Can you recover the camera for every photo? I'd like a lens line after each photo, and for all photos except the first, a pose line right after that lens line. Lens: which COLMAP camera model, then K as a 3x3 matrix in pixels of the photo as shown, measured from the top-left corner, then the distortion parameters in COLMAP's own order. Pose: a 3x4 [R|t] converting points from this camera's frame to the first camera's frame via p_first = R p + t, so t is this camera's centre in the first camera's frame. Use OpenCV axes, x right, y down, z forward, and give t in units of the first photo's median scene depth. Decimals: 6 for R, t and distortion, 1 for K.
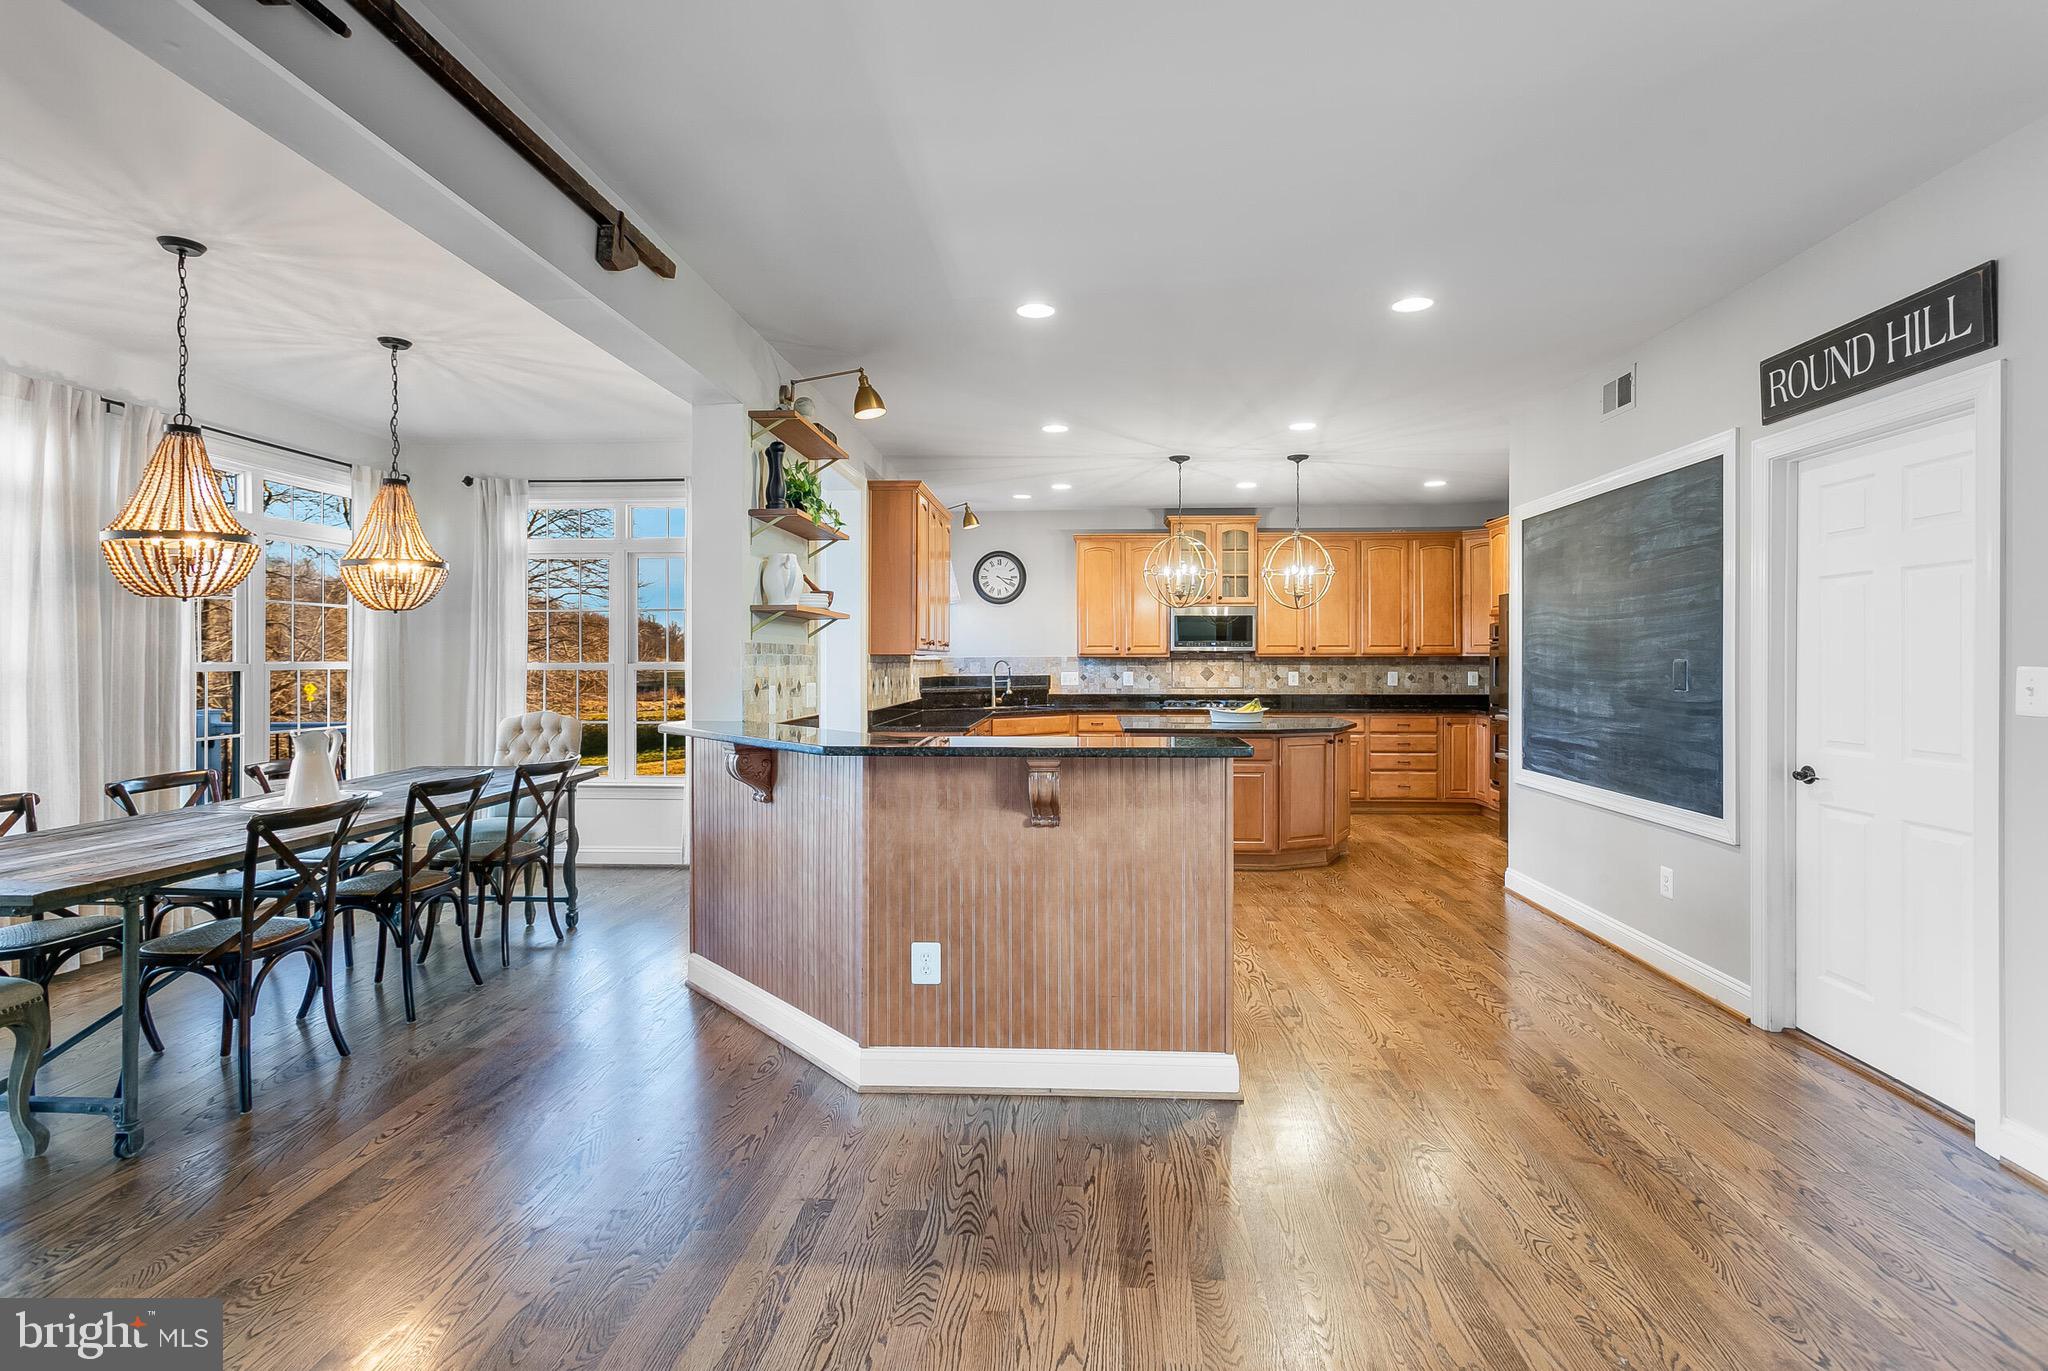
lens RADIAL K [[976.8, 0, 1038.5], [0, 976.8, 663.1], [0, 0, 1]] dist [-0.001363, 0.000412]
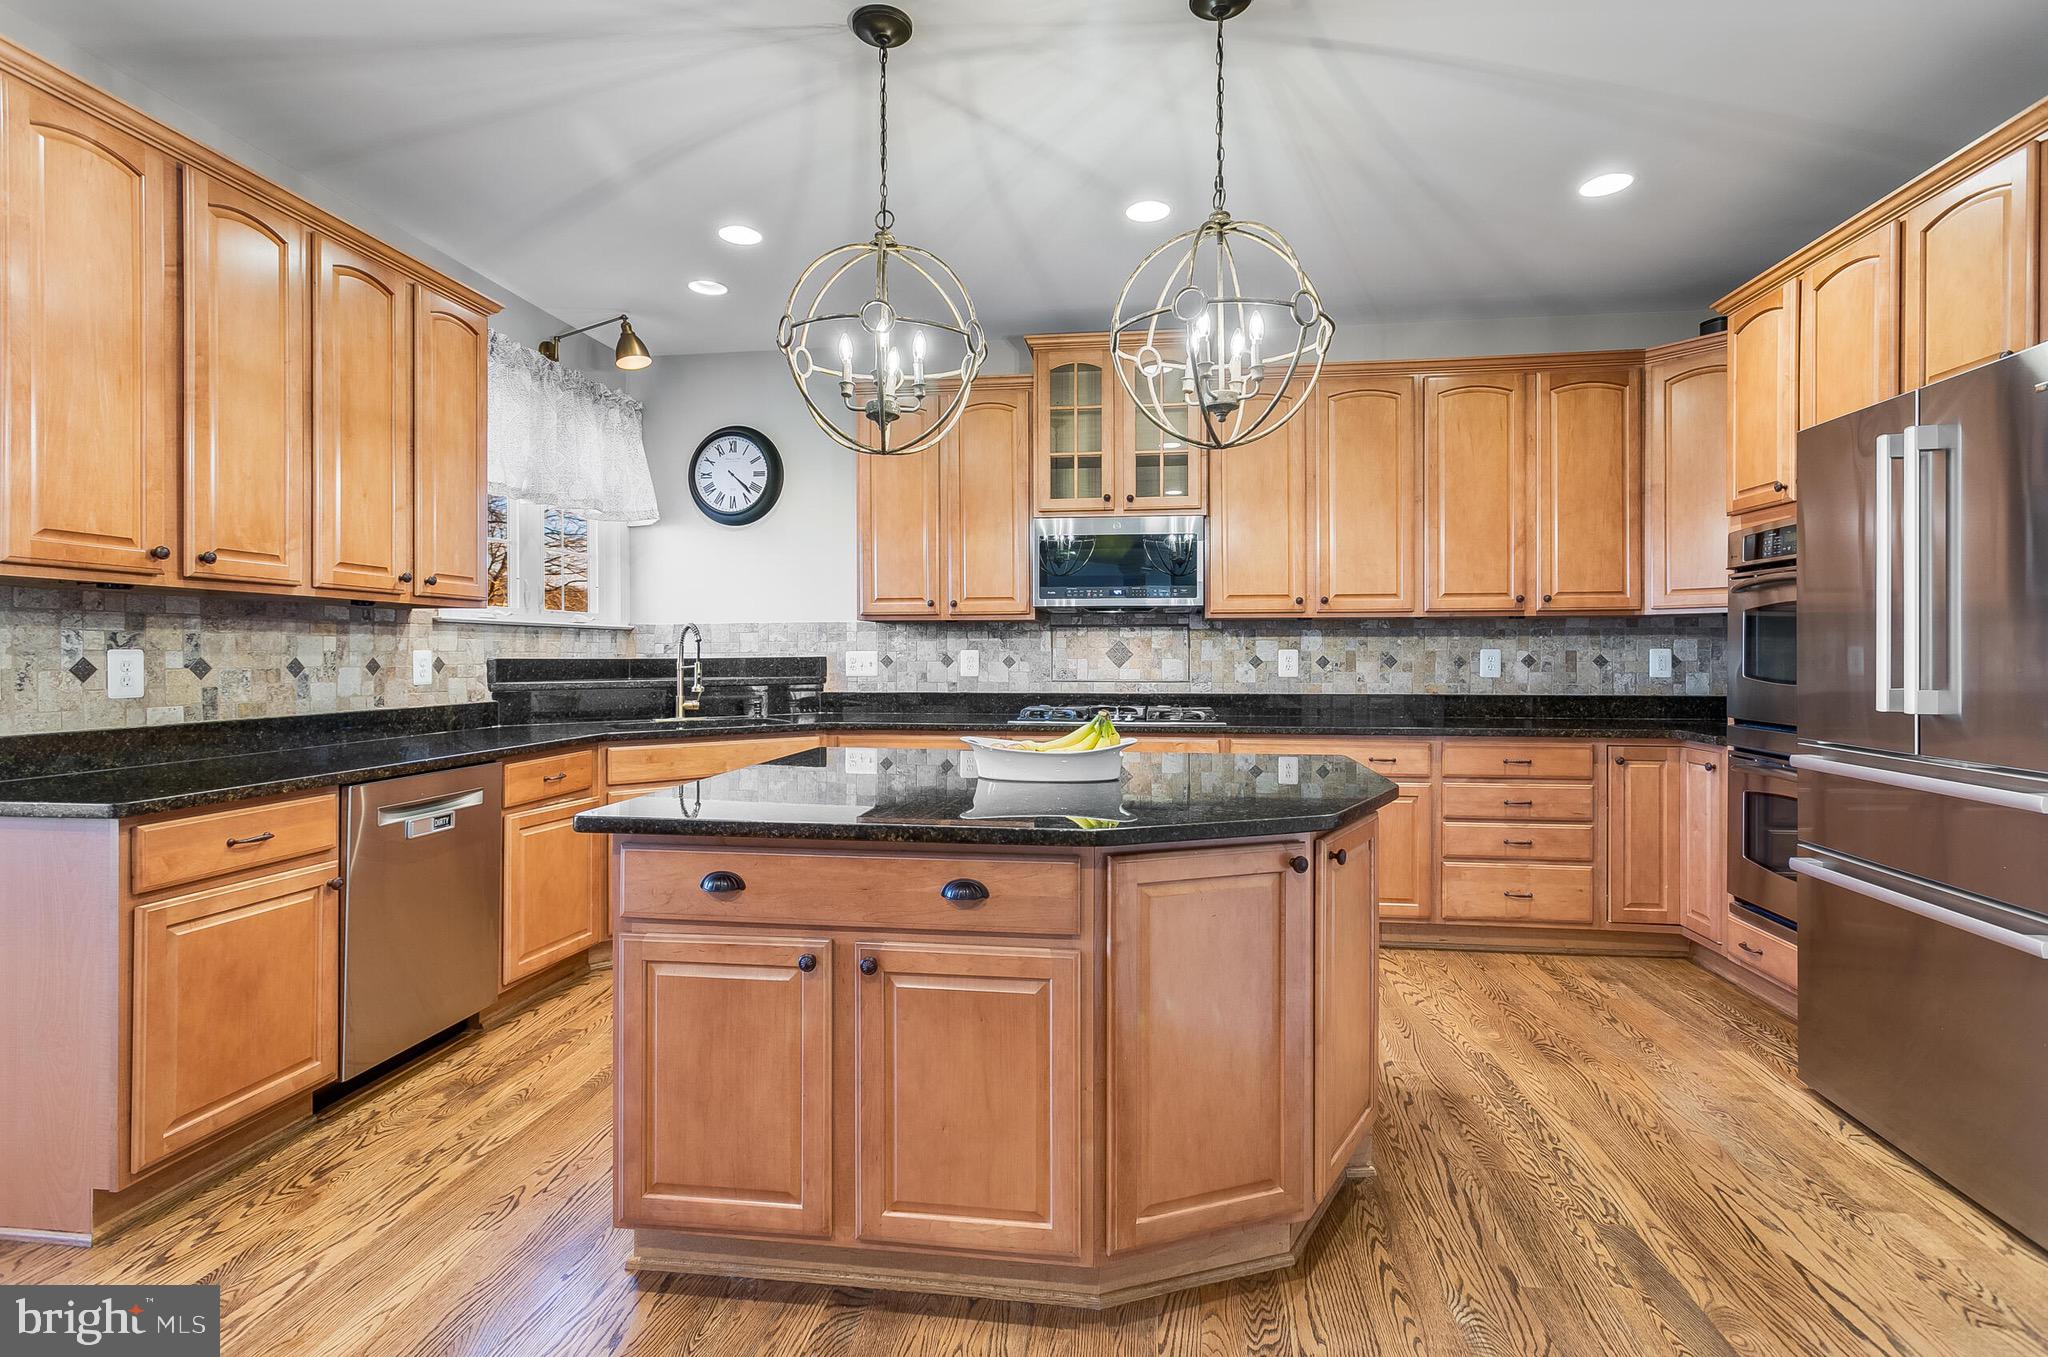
lens RADIAL K [[976.8, 0, 1028.1], [0, 976.8, 662.1], [0, 0, 1]] dist [-0.001363, 0.000412]
pose [[0.996970, -0.000018, -0.077789, 0.169694], [0.000447, 0.999985, 0.005499, 0.012853], [0.077788, -0.005517, 0.996955, 0.494601]]
